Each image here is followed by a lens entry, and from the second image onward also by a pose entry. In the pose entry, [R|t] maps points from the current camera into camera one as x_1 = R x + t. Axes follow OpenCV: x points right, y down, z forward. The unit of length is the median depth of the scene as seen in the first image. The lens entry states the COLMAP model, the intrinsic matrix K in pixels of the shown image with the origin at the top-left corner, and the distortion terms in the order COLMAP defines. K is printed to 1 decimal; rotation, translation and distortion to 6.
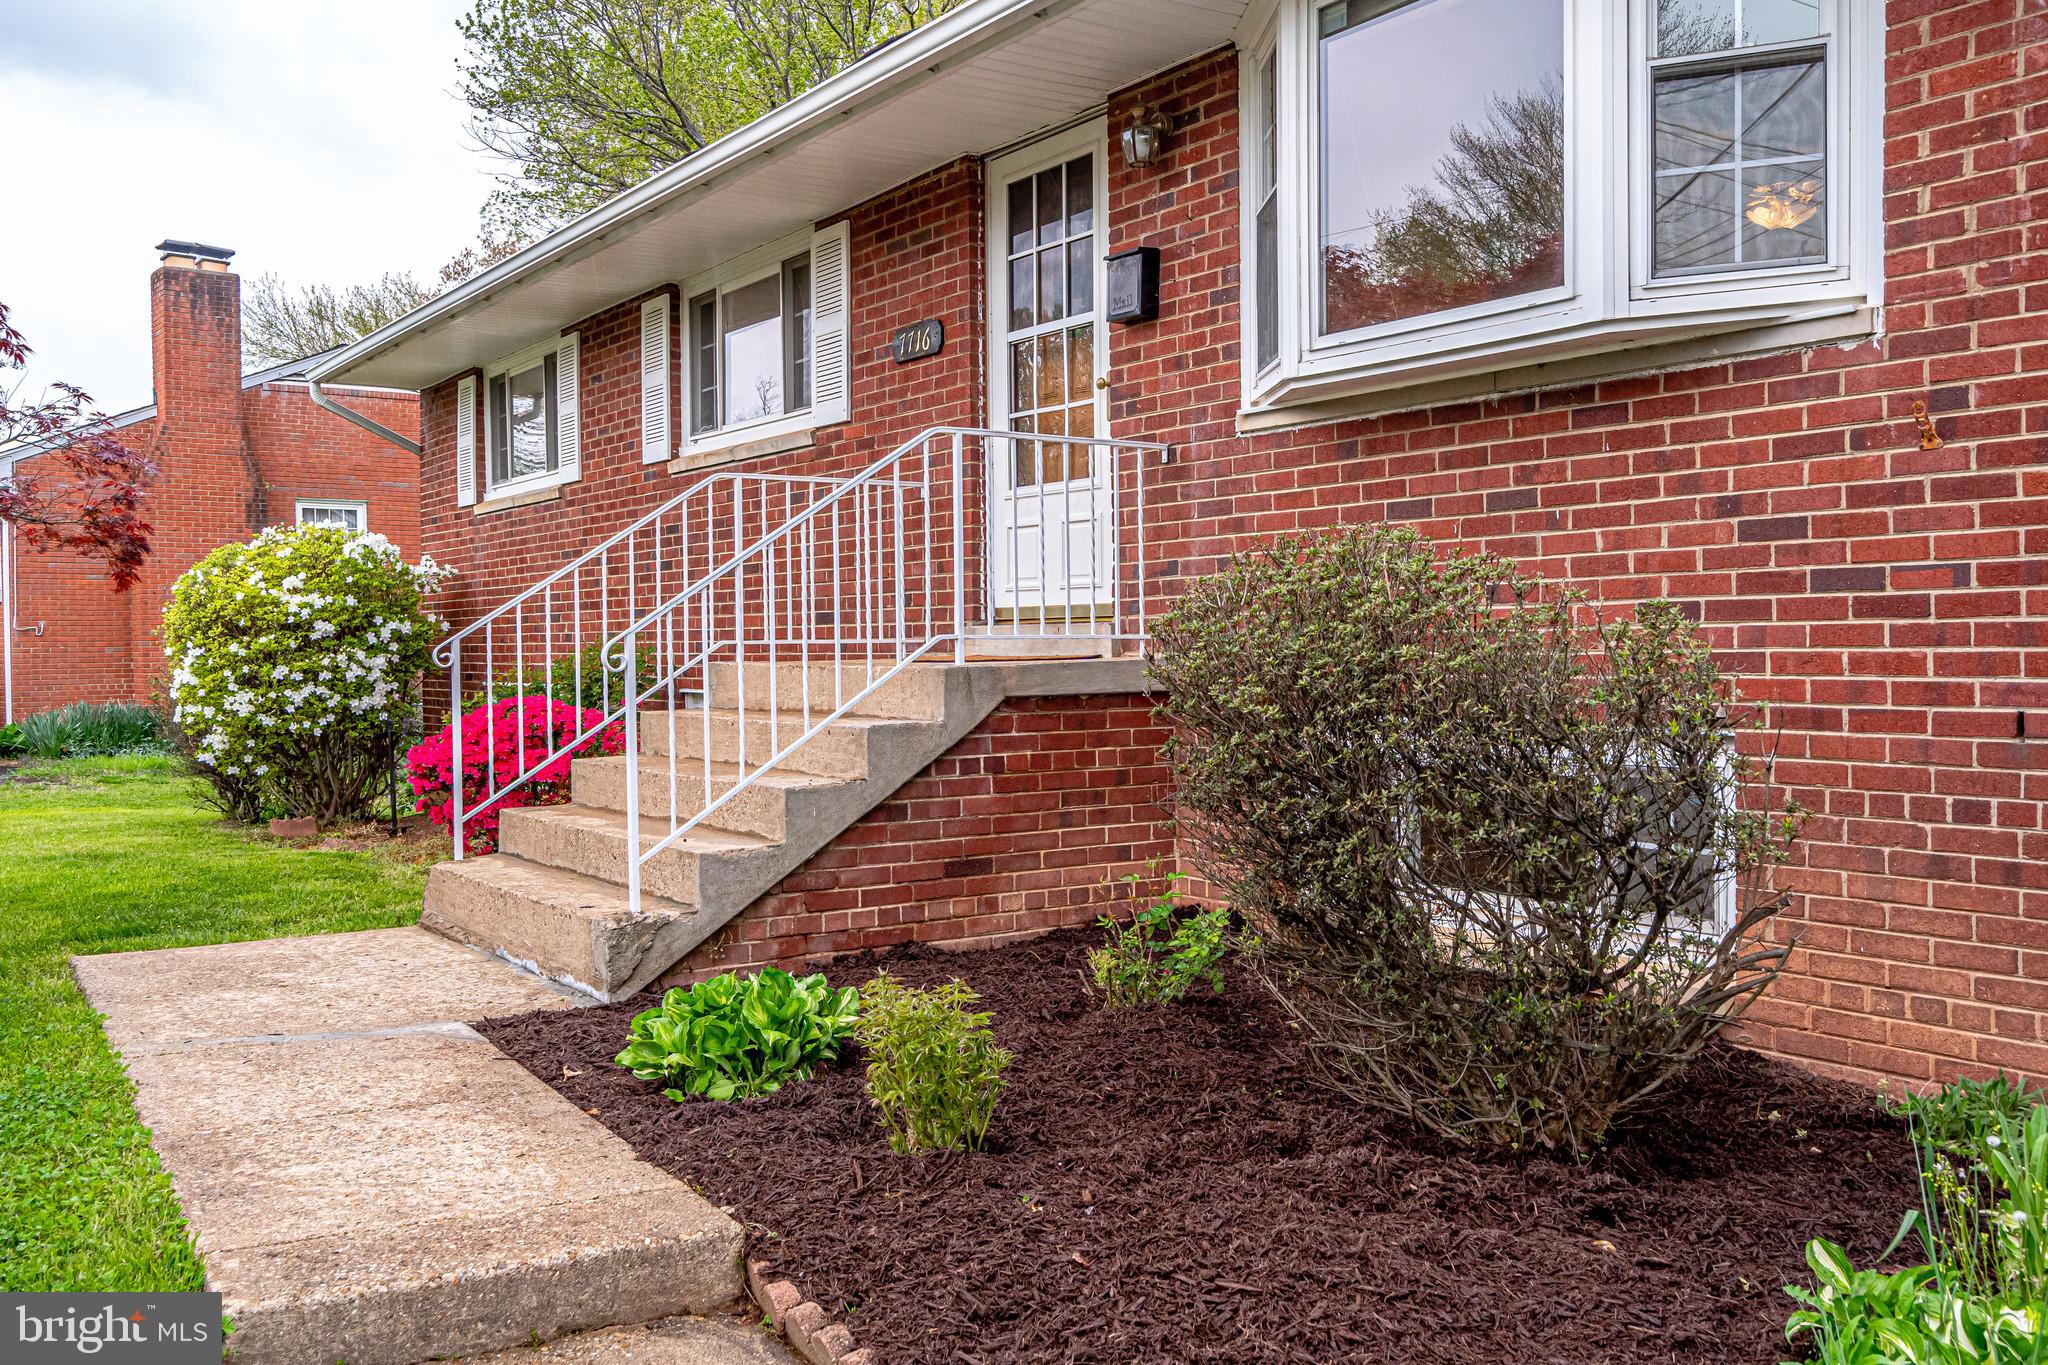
lens RADIAL K [[1747.0, 0, 1024.0], [0, 1747.0, 682.5], [0, 0, 1]] dist [-0.006775, -0.001112]
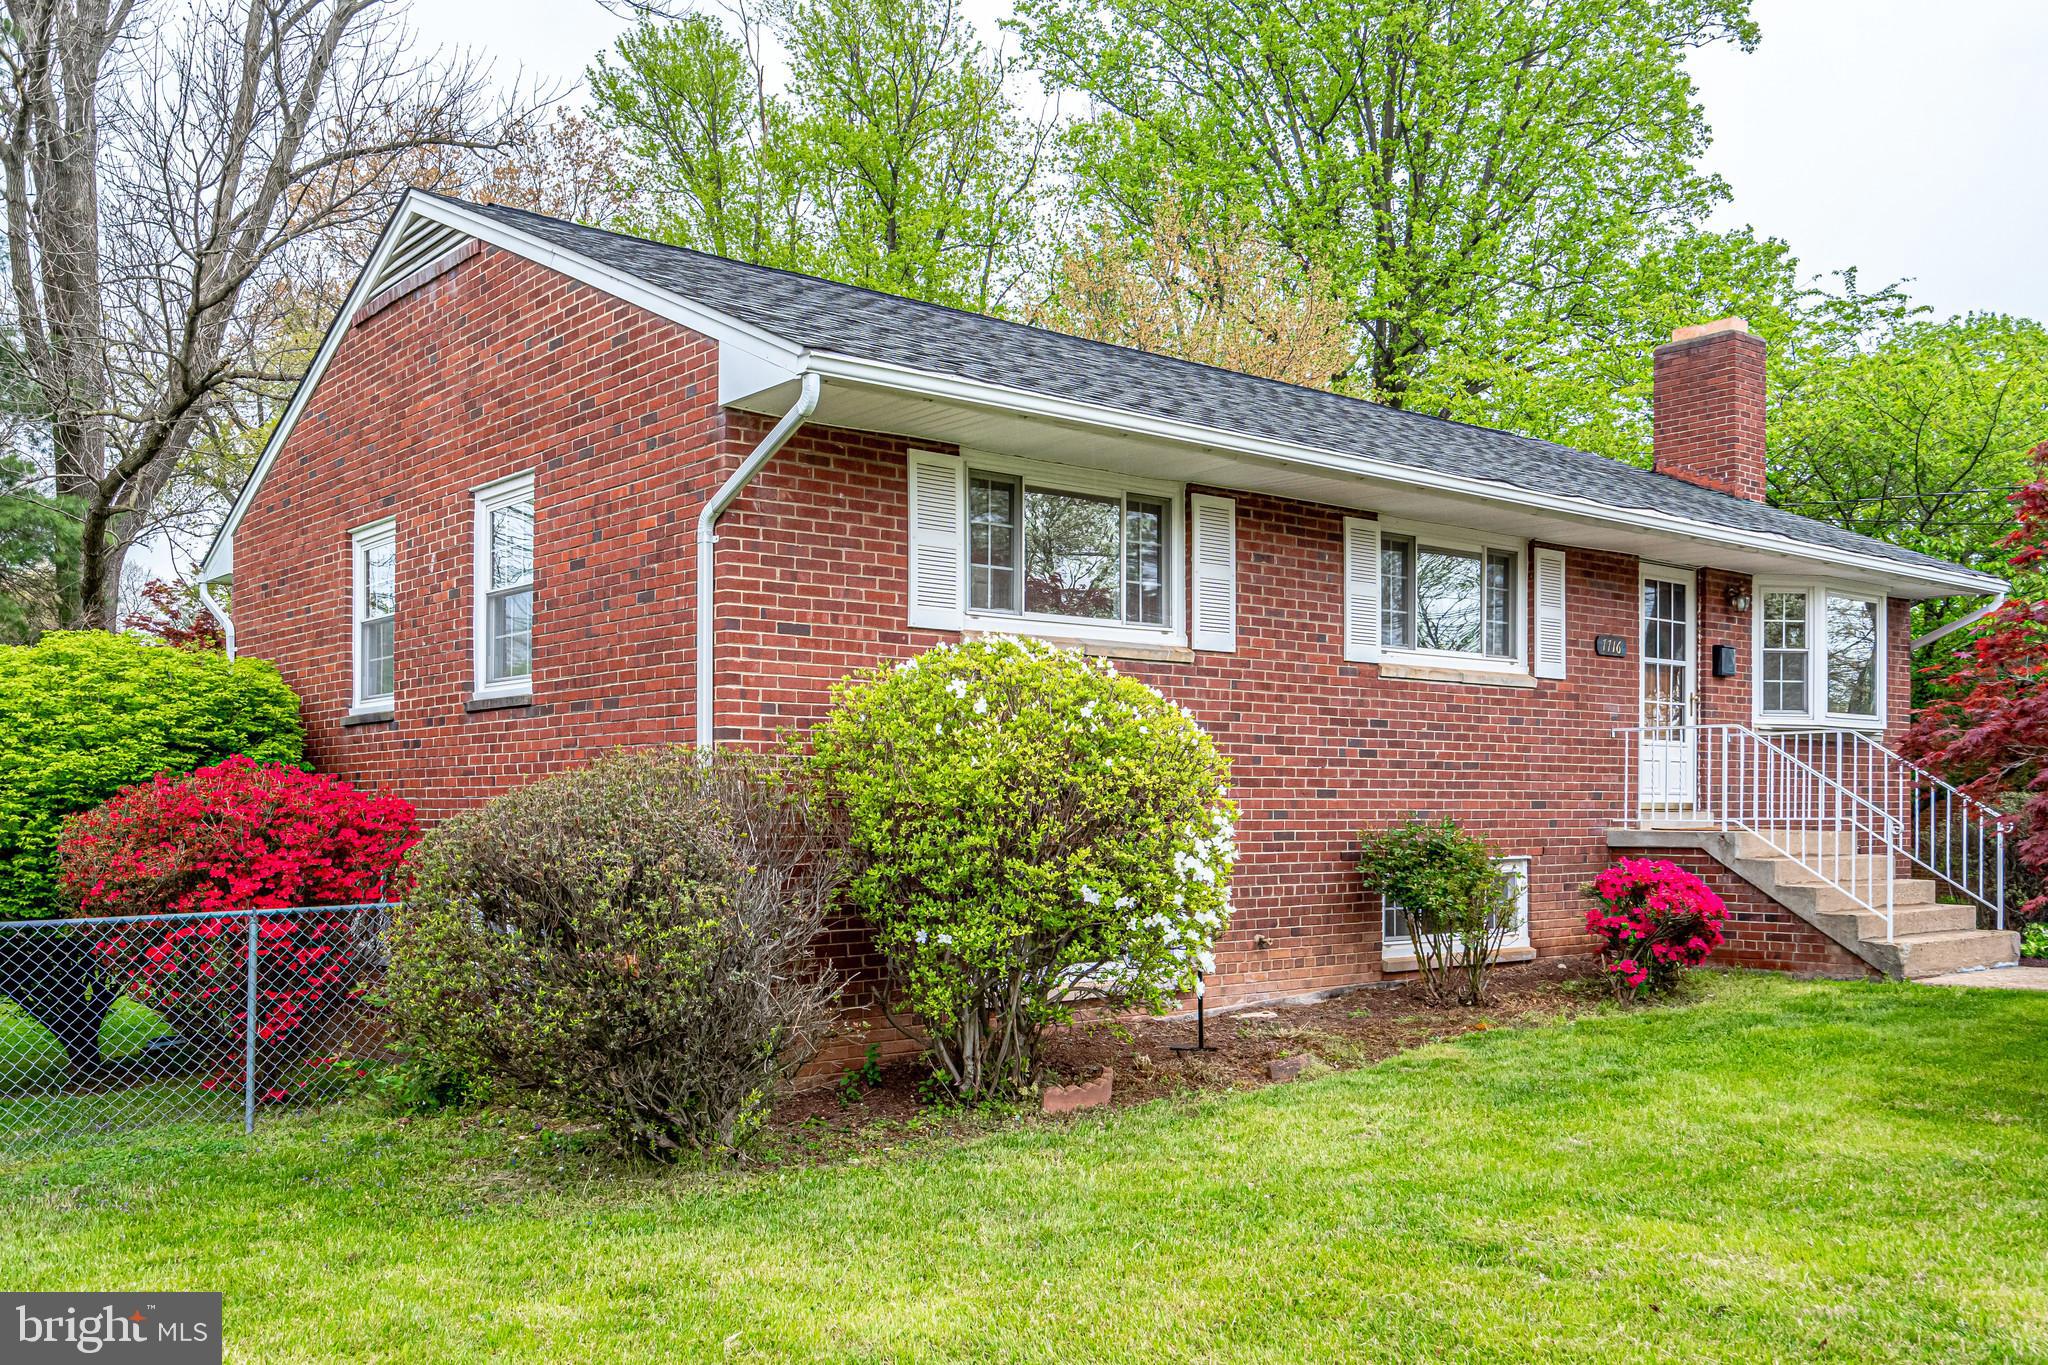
lens RADIAL K [[1747.0, 0, 1024.0], [0, 1747.0, 682.5], [0, 0, 1]] dist [-0.006775, -0.001112]
pose [[-0.089618, 0.090493, 0.991857, -1.939281], [0.034176, 0.995557, -0.087743, -0.031704], [-0.995390, 0.026034, -0.092313, 1.960698]]
